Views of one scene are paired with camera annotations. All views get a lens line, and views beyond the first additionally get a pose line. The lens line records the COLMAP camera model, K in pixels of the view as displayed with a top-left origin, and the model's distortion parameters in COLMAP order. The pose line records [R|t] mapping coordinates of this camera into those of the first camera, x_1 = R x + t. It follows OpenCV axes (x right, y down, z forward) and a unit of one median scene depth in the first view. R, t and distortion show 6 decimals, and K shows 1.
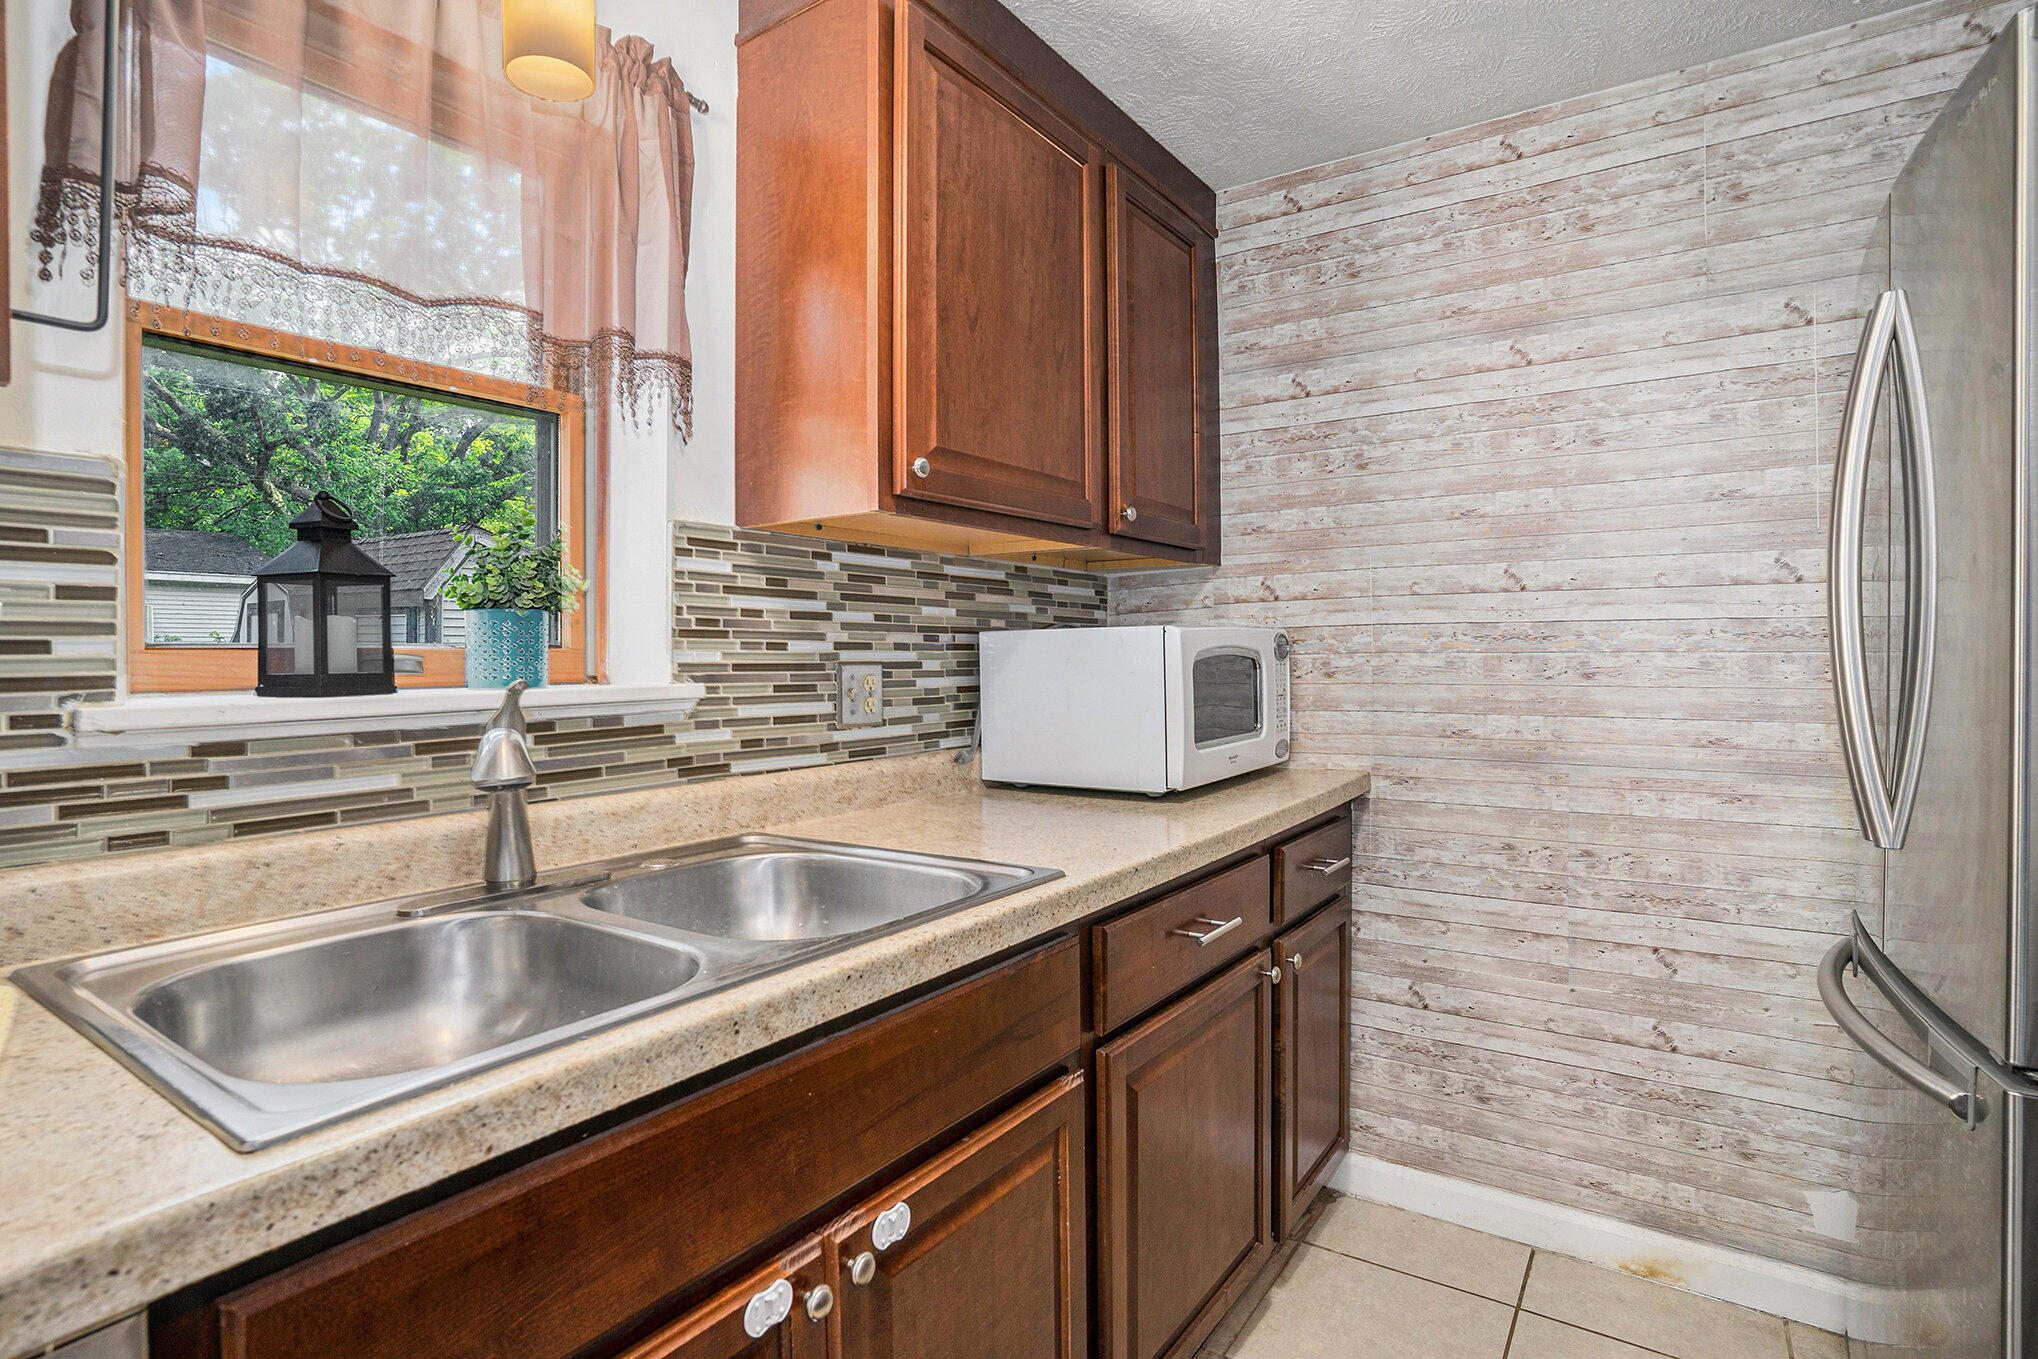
lens RADIAL K [[1007.6, 0, 1055.1], [0, 1007.6, 676.6], [0, 0, 1]] dist [-0.056033, 0.014885]
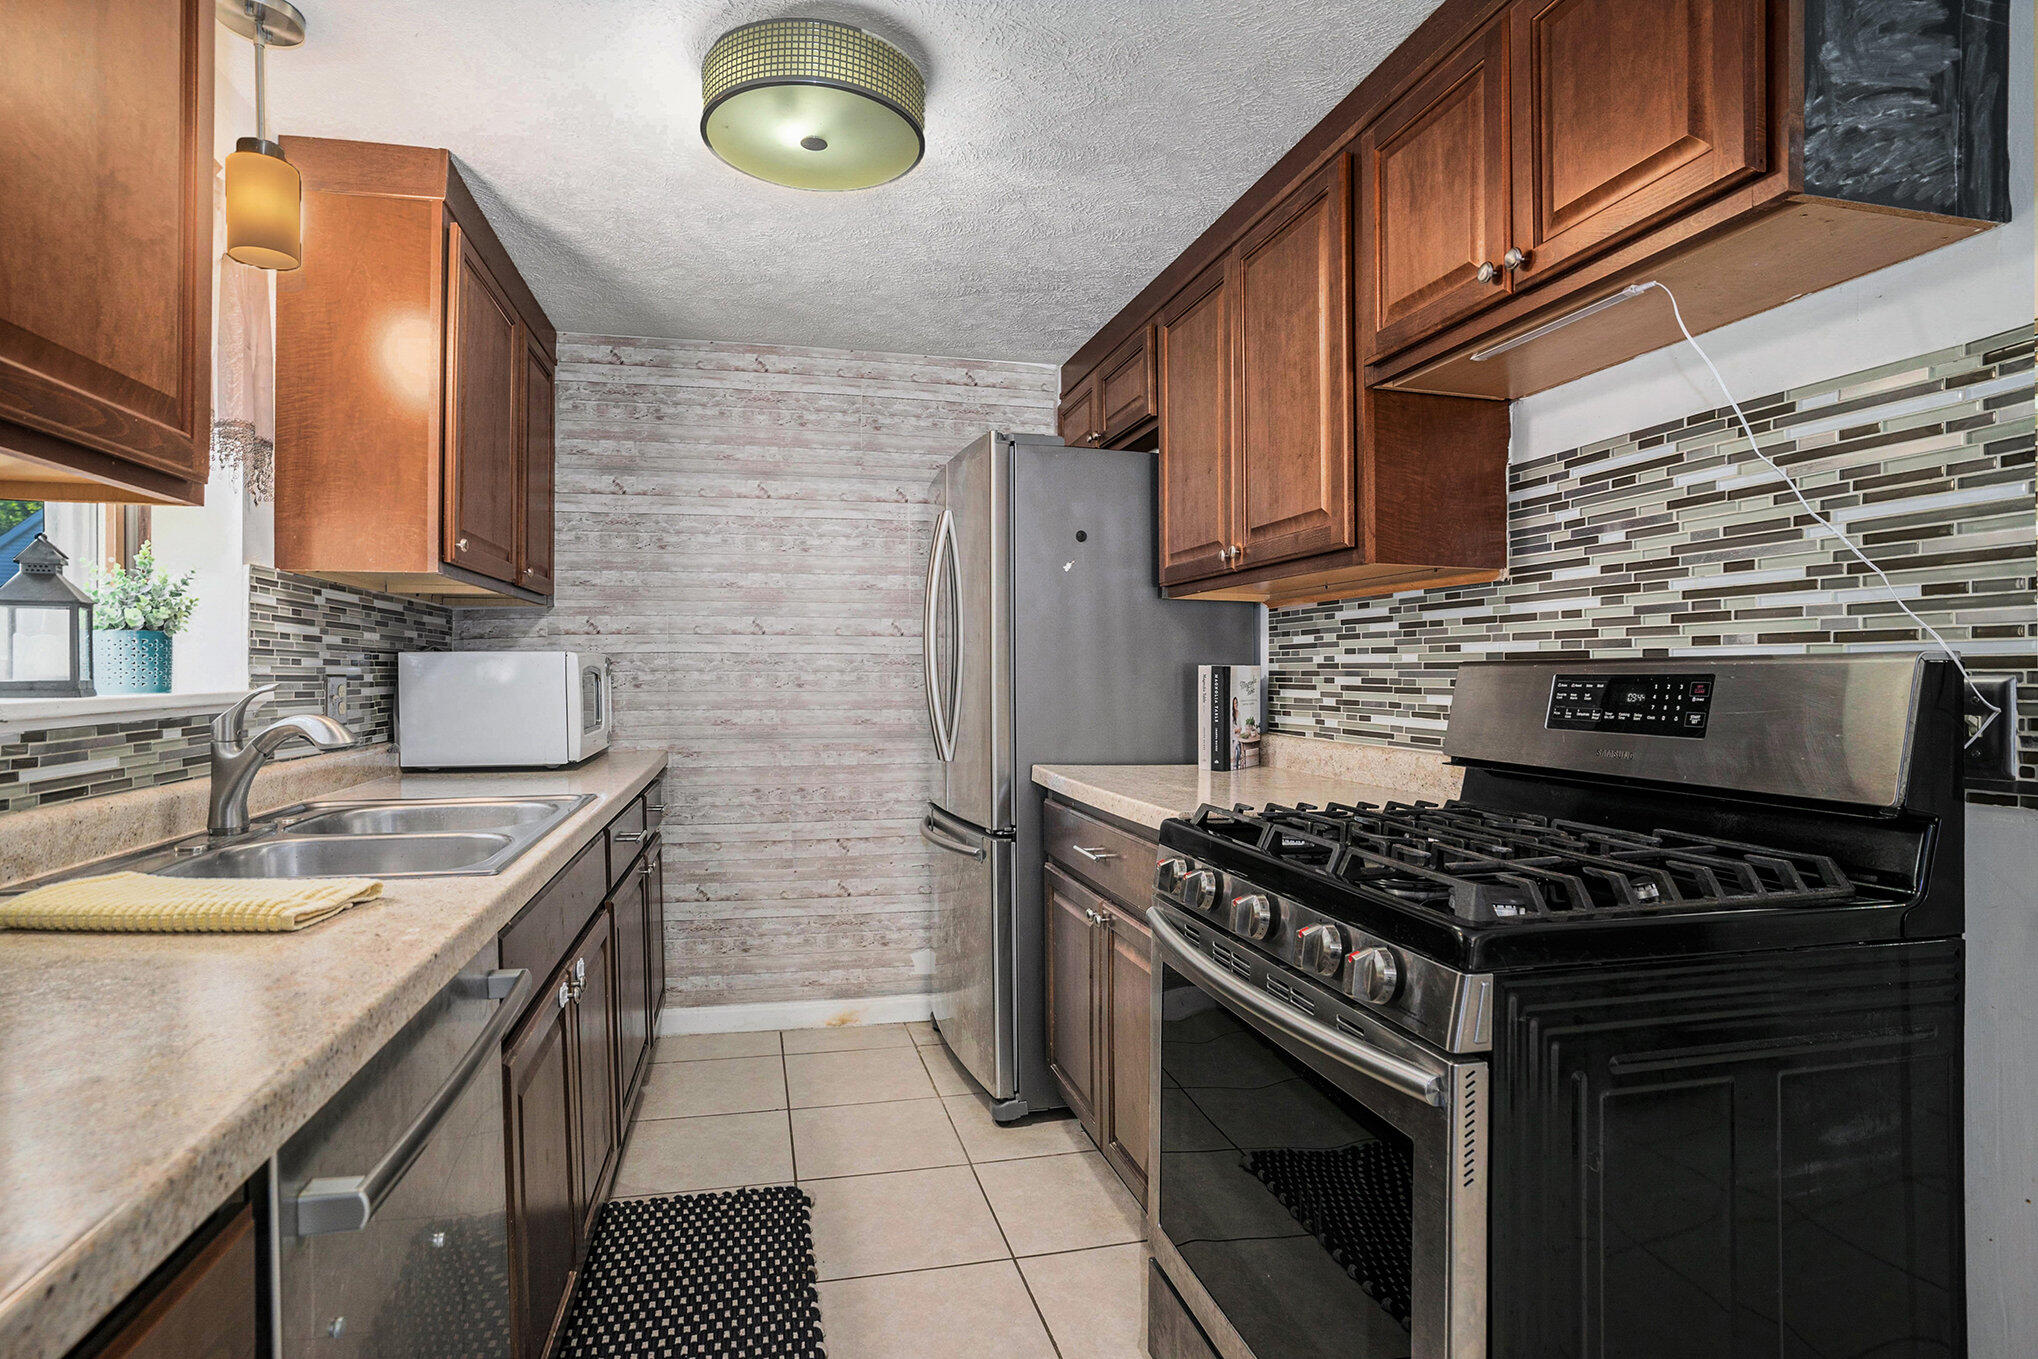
lens RADIAL K [[1007.6, 0, 1015.0], [0, 1007.6, 691.7], [0, 0, 1]] dist [-0.056033, 0.014885]
pose [[0.677529, -0.005682, 0.735474, -0.483966], [0.009285, 0.999957, -0.000828, 0.014633], [-0.735437, 0.007390, 0.677553, -0.443860]]
